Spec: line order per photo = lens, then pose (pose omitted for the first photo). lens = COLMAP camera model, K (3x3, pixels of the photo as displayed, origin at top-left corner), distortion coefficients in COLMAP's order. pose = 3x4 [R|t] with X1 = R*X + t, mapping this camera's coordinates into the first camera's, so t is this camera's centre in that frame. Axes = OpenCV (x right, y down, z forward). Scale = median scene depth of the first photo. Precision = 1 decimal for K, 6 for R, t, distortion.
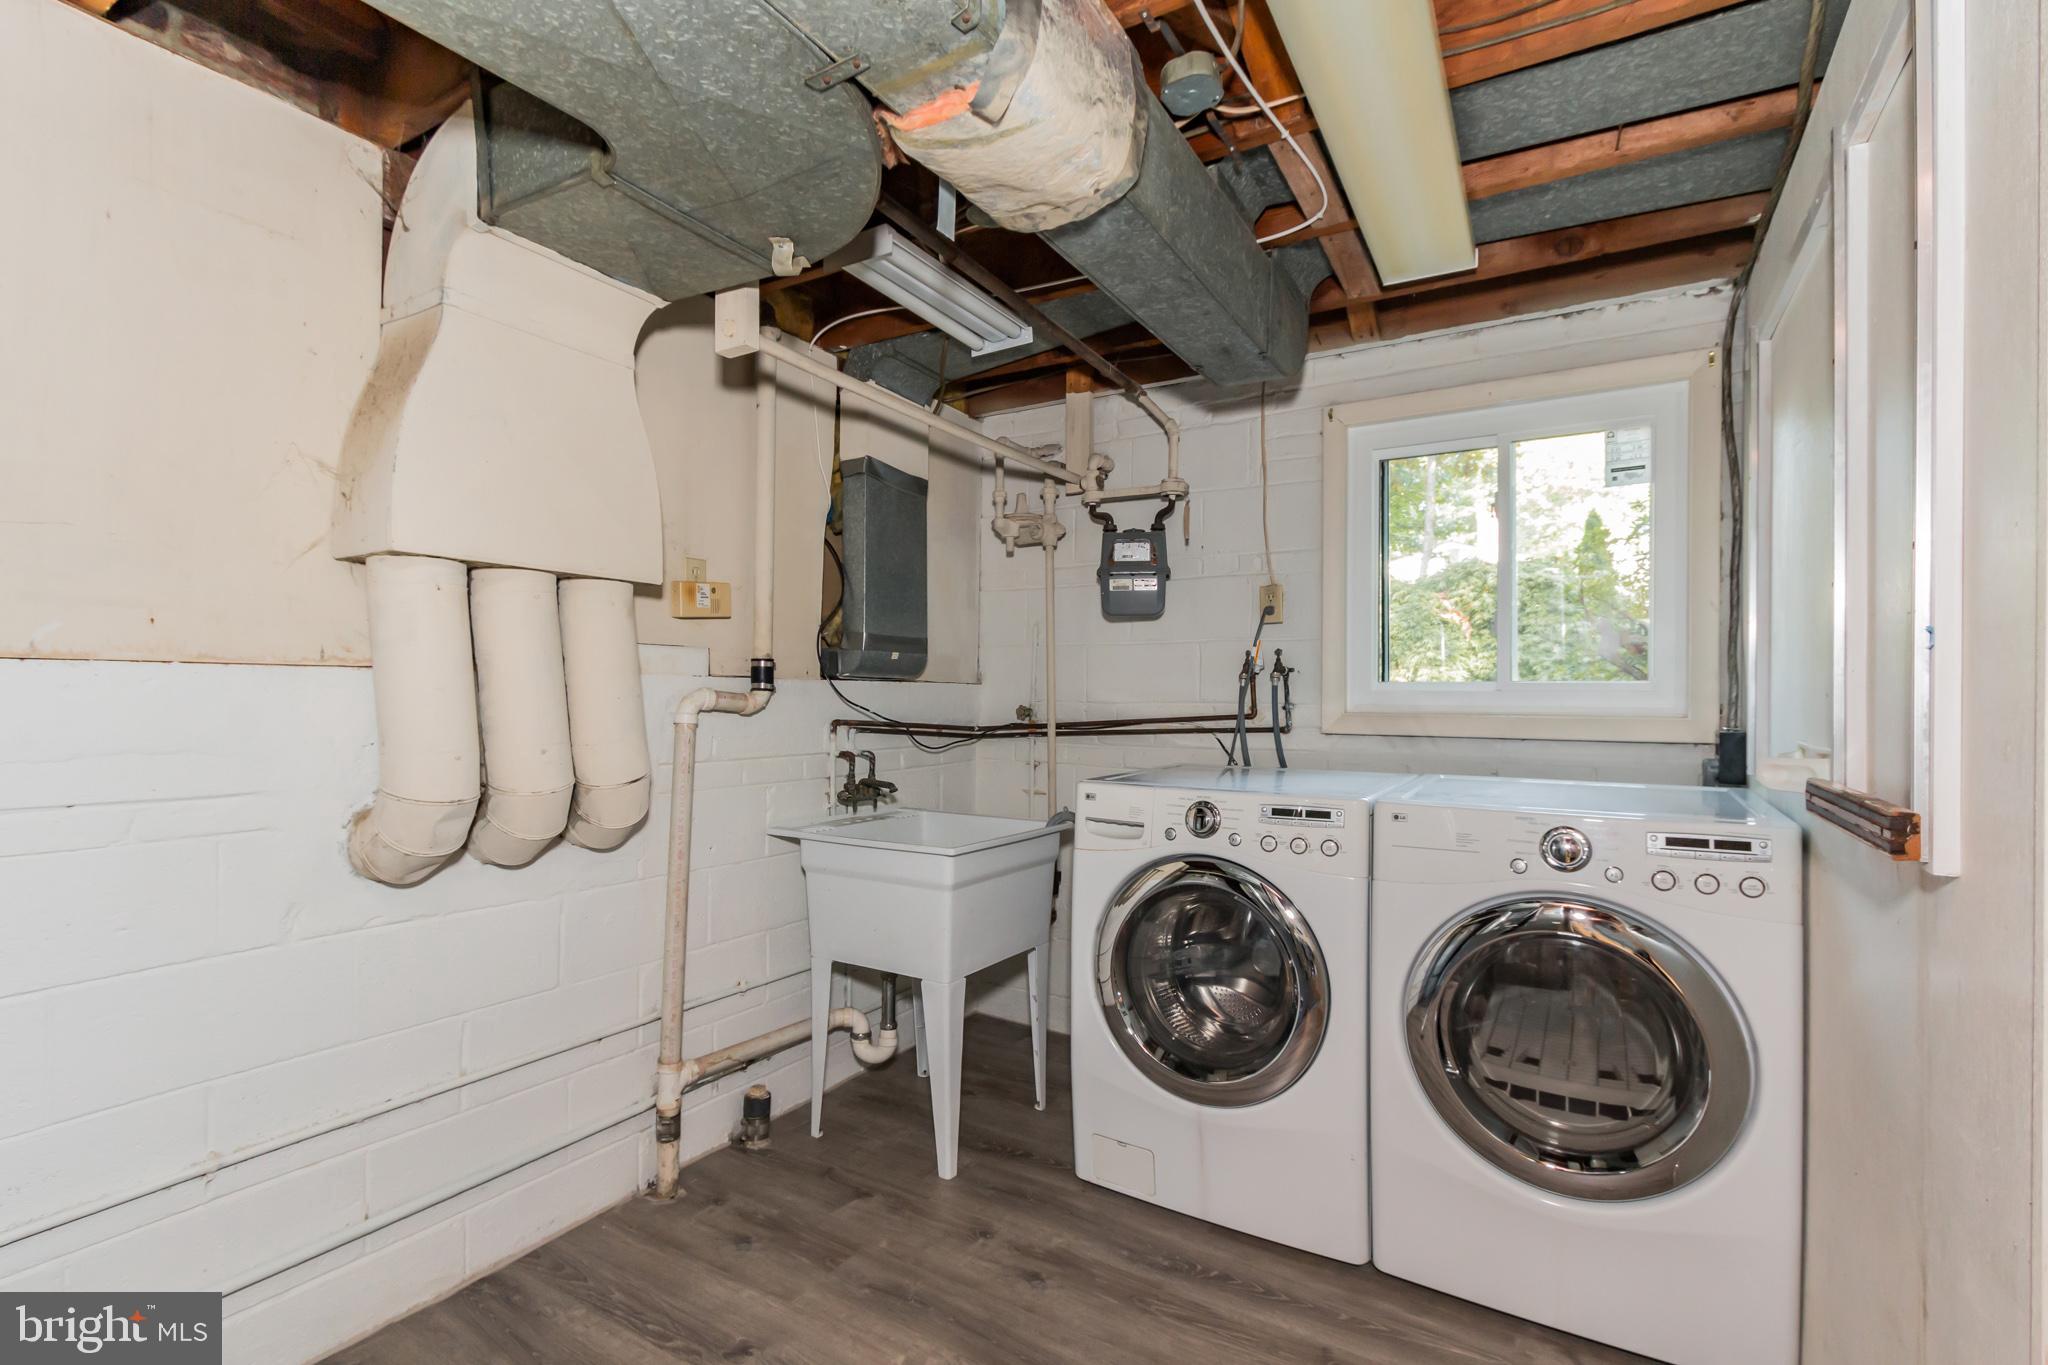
lens RADIAL K [[927.9, 0, 1028.8], [0, 927.9, 695.2], [0, 0, 1]] dist [0.001253, 0.000218]
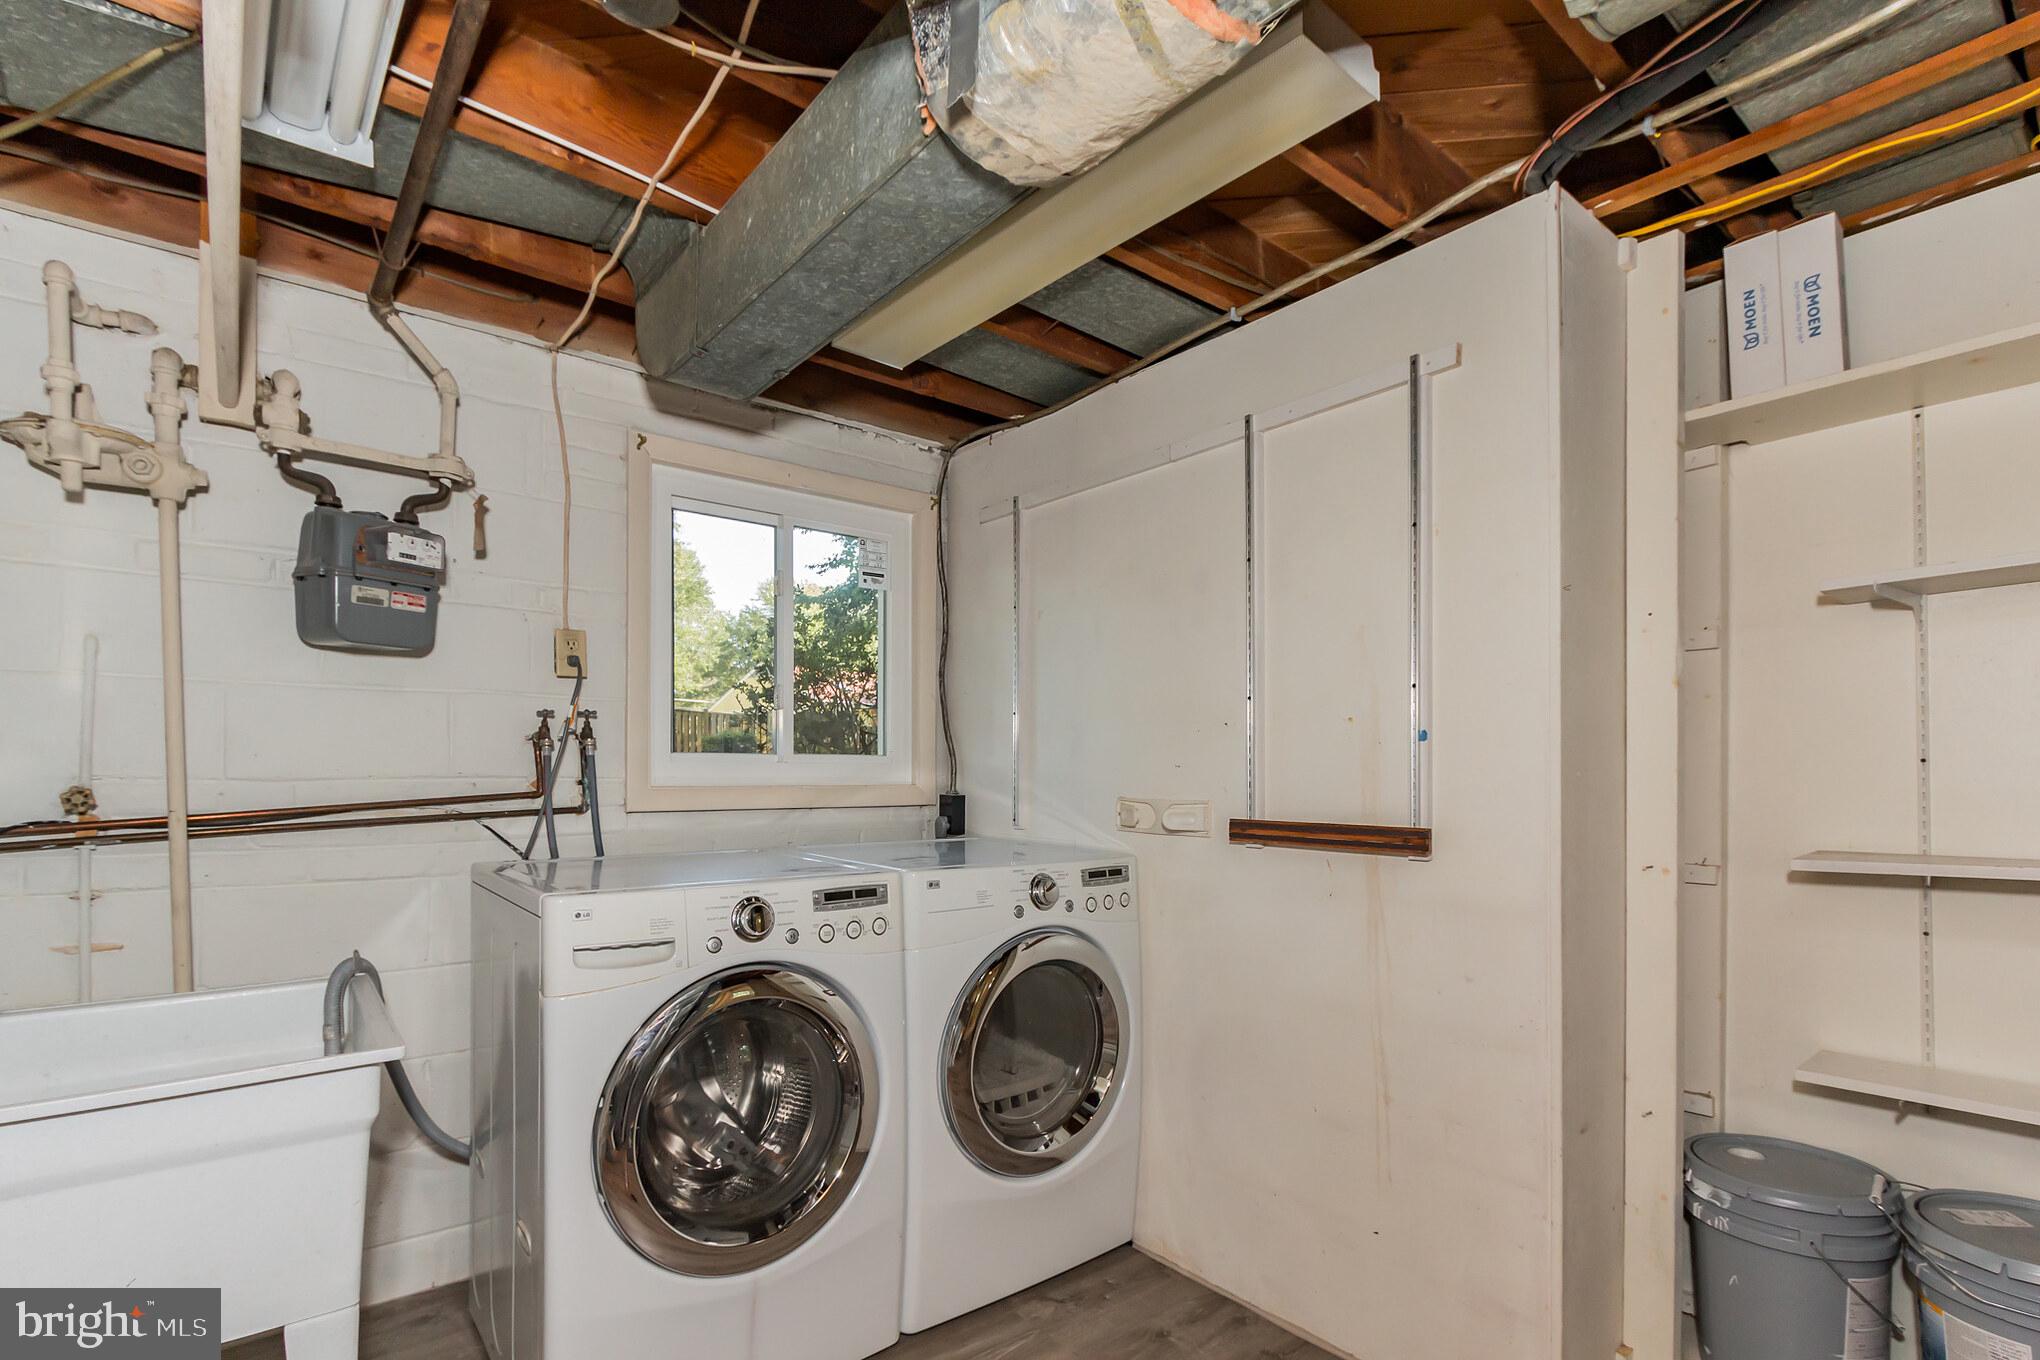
lens RADIAL K [[960.5, 0, 995.3], [0, 960.5, 762.4], [0, 0, 1]] dist [-0.000634, -0.000241]
pose [[0.349693, 0.001203, 0.936864, -0.377011], [0.000674, 0.999999, -0.001536, -0.001702], [-0.936864, 0.001169, 0.349691, 0.361730]]
